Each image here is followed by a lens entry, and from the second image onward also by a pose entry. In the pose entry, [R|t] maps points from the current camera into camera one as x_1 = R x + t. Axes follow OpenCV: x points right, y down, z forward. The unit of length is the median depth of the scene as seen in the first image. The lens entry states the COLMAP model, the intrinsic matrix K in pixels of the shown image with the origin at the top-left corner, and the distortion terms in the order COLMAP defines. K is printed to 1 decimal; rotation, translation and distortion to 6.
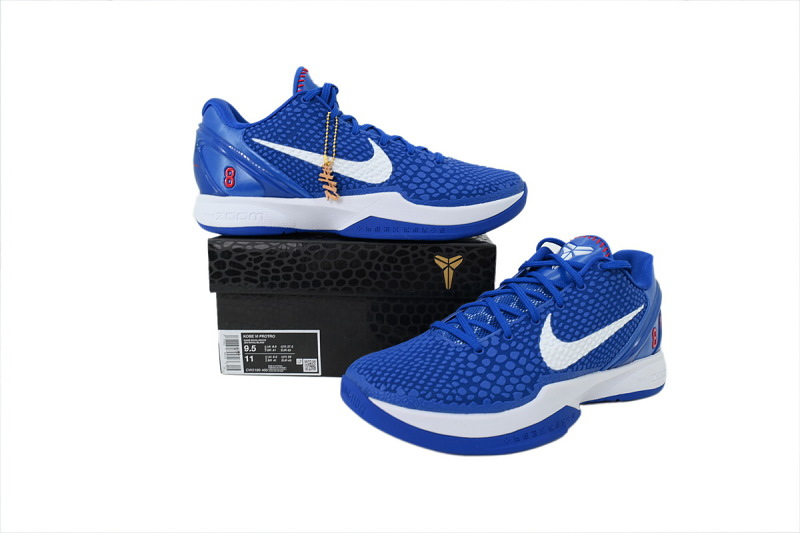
lens RADIAL K [[621.4, 0, 400.2], [0, 621.4, 265.1], [0, 0, 1]] dist [-0.002855, -0.001982]
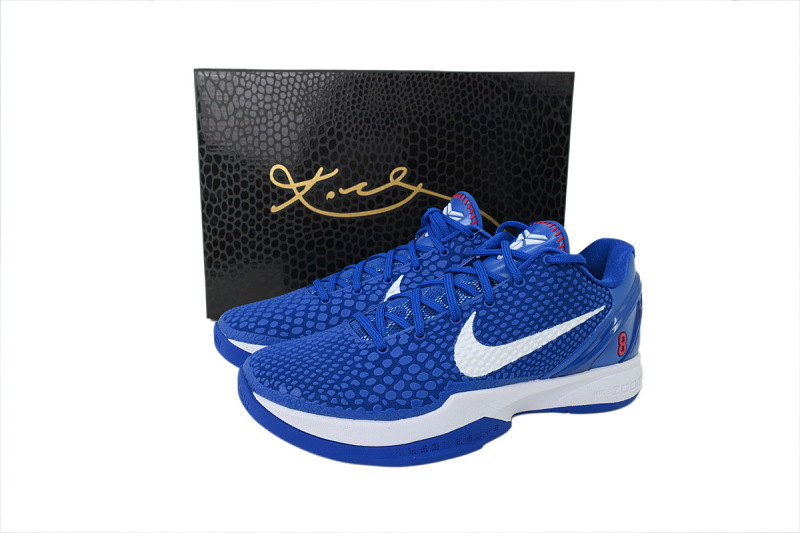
lens RADIAL K [[621.4, 0, 399.4], [0, 621.4, 267.2], [0, 0, 1]] dist [-0.002855, -0.001982]
pose [[0.983008, 0.048674, -0.176994, 0.294861], [-0.036584, 0.996810, 0.070939, -0.043636], [0.179882, -0.063259, 0.981652, 0.128441]]
